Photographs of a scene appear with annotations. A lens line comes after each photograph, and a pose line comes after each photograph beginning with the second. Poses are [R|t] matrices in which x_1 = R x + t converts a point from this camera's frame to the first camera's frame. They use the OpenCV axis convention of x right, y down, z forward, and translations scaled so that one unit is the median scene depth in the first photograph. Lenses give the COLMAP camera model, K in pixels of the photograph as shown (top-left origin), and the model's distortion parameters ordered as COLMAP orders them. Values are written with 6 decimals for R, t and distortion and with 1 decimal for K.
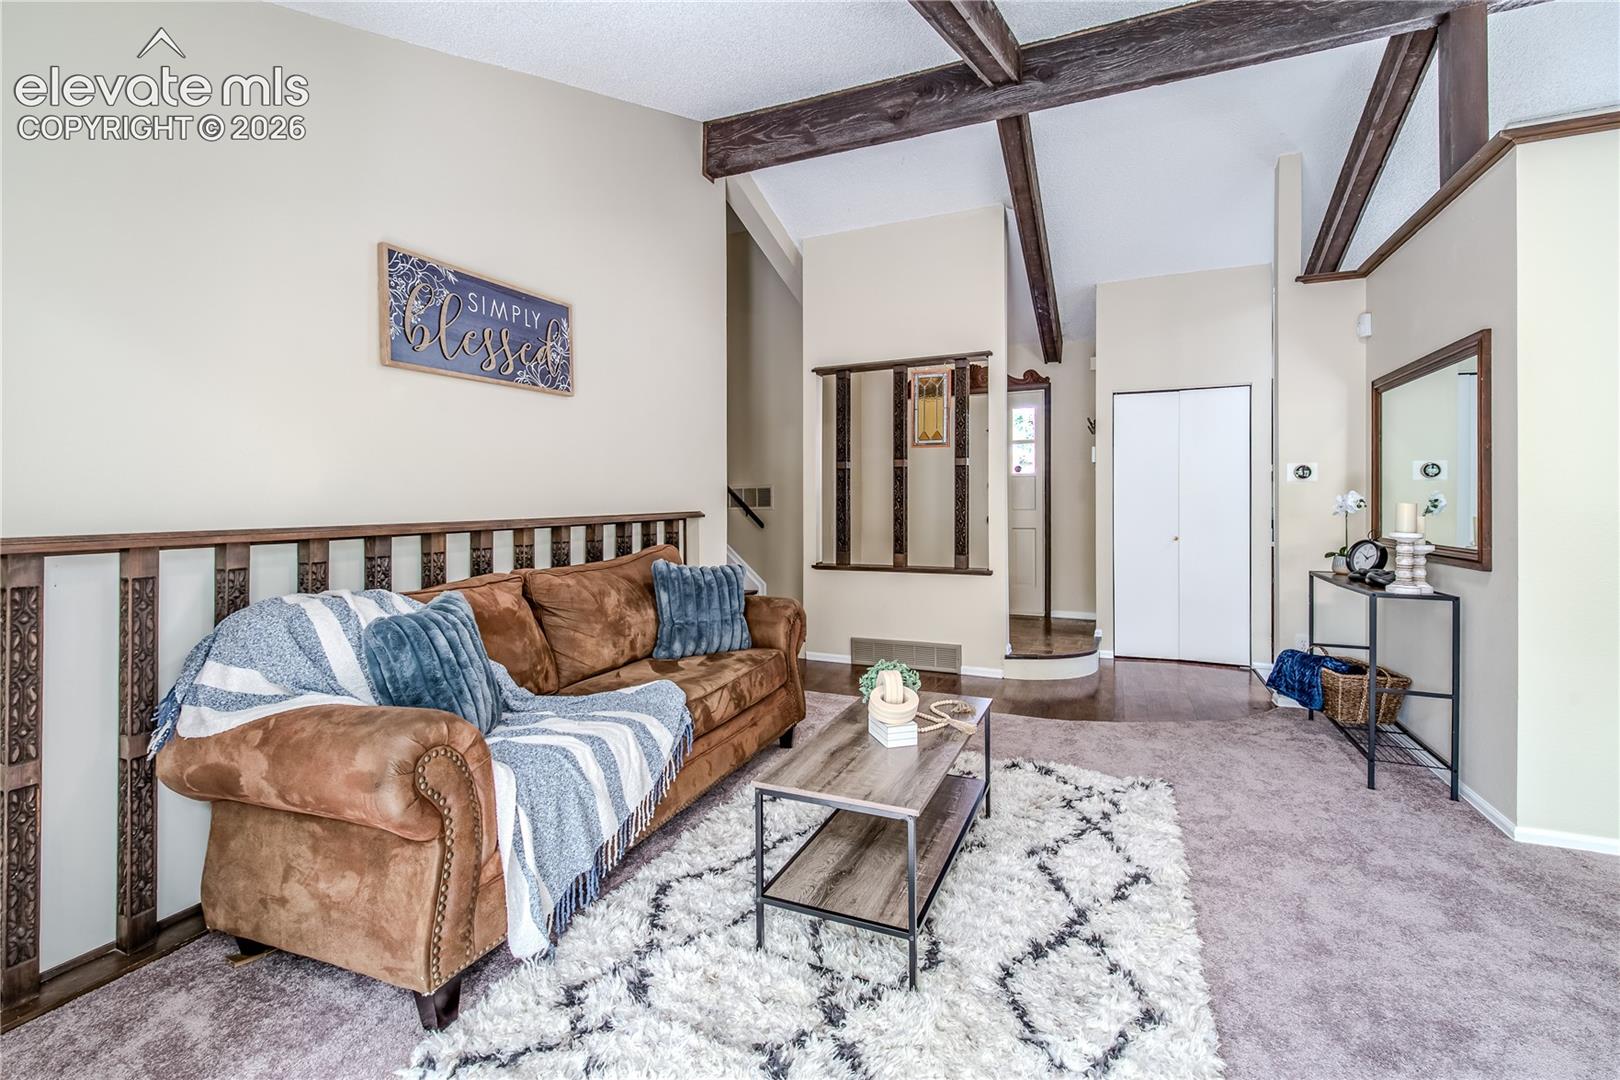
lens RADIAL K [[711.6, 0, 811.1], [0, 711.6, 495.0], [0, 0, 1]] dist [-0.021896, 0.000230]
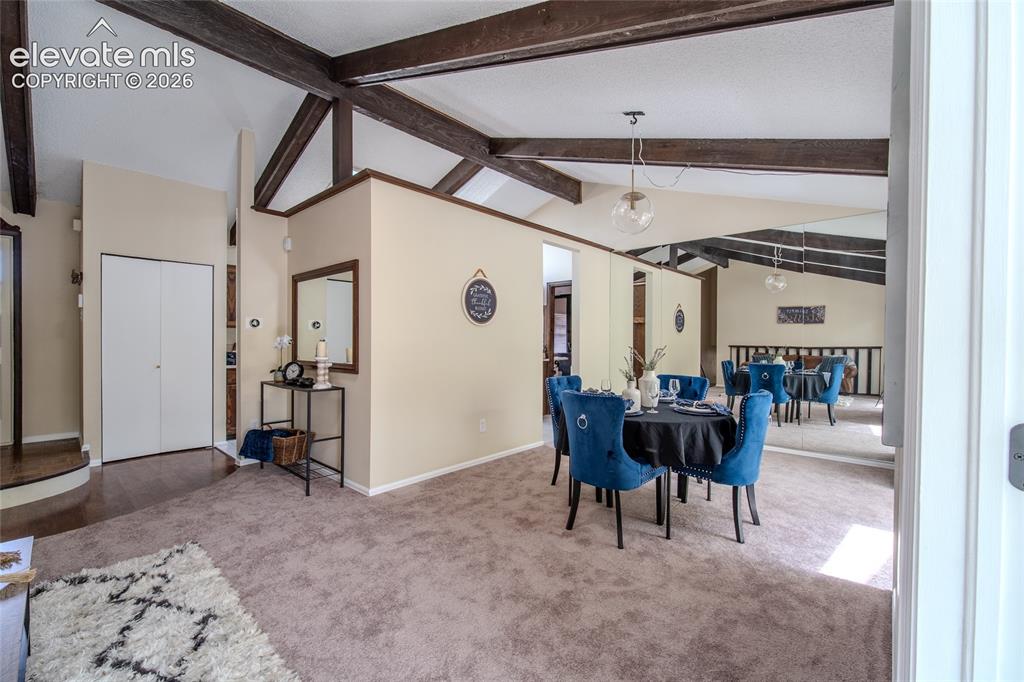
lens RADIAL K [[418.1, 0, 512.0], [0, 418.1, 341.0], [0, 0, 1]] dist [-0.000229, 0.000447]
pose [[0.314987, 0.002995, 0.949091, -0.079281], [-0.013805, 0.999904, 0.001426, 0.000431], [-0.948995, -0.013551, 0.314998, 0.139475]]
